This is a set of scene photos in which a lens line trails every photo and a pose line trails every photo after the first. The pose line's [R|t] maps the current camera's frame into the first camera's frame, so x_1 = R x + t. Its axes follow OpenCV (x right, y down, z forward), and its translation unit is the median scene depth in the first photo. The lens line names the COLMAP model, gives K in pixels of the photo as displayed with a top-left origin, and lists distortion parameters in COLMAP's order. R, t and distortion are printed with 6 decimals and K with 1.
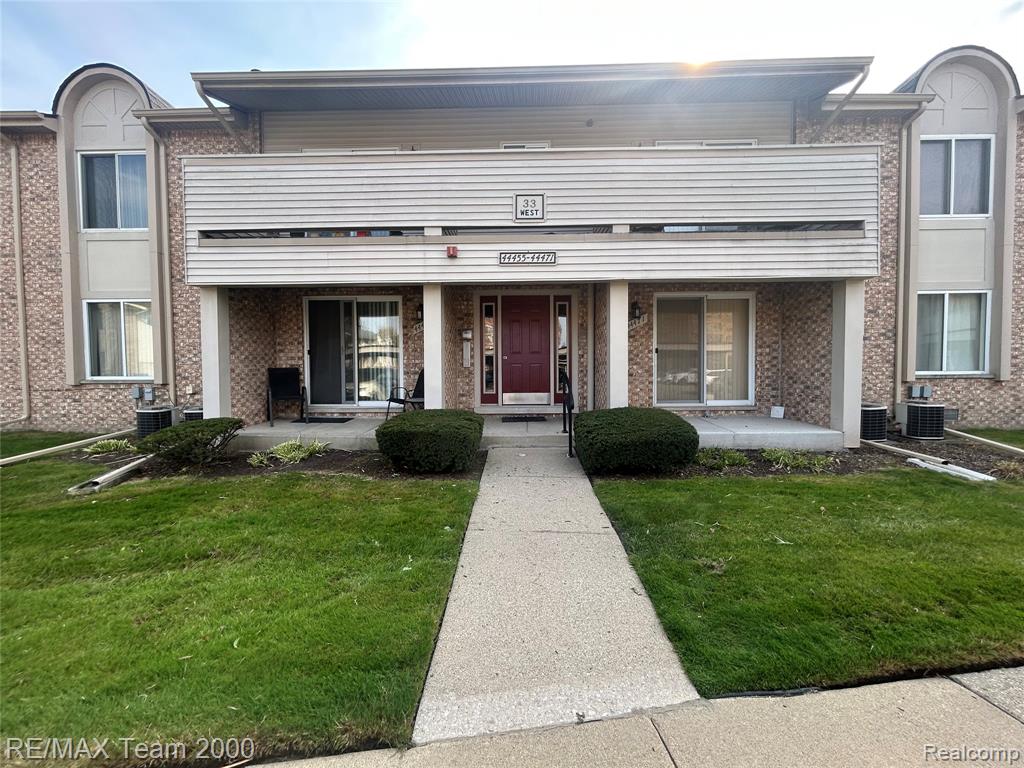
lens RADIAL K [[415.2, 0, 511.8], [0, 415.2, 380.0], [0, 0, 1]] dist [0.001336, 0.000076]
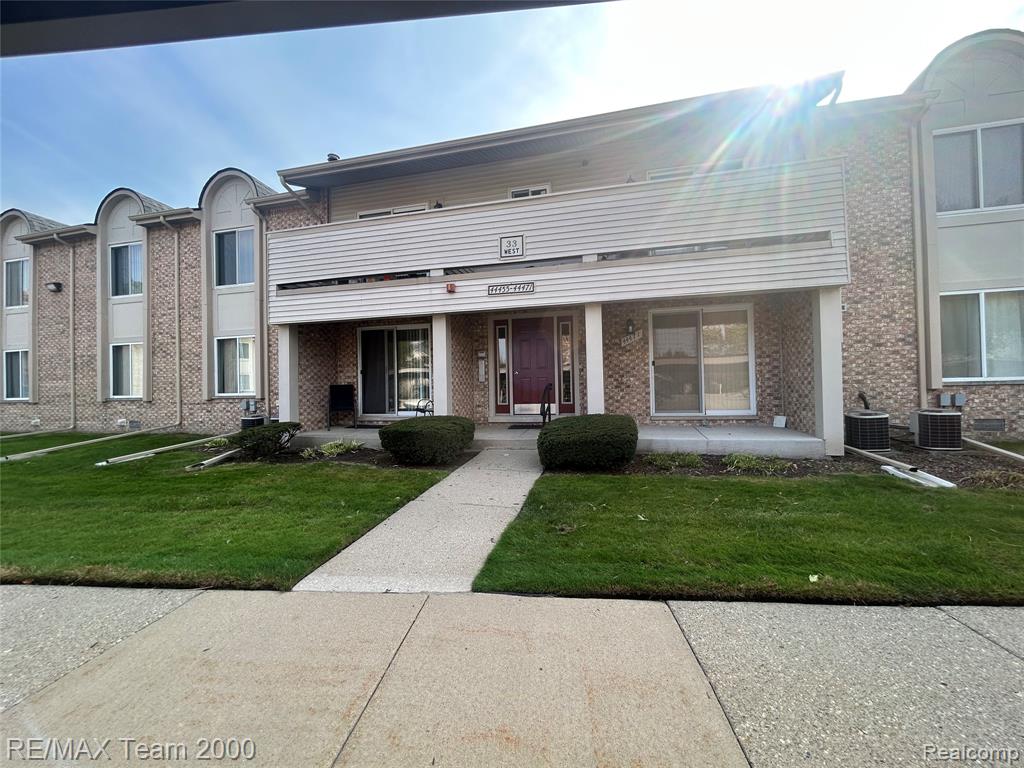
lens RADIAL K [[415.2, 0, 511.8], [0, 415.2, 380.0], [0, 0, 1]] dist [0.001336, 0.000076]
pose [[0.975391, -0.018001, -0.219746, 0.236052], [0.008821, 0.999050, -0.042685, 0.014684], [0.220306, 0.039696, 0.974623, -0.118736]]
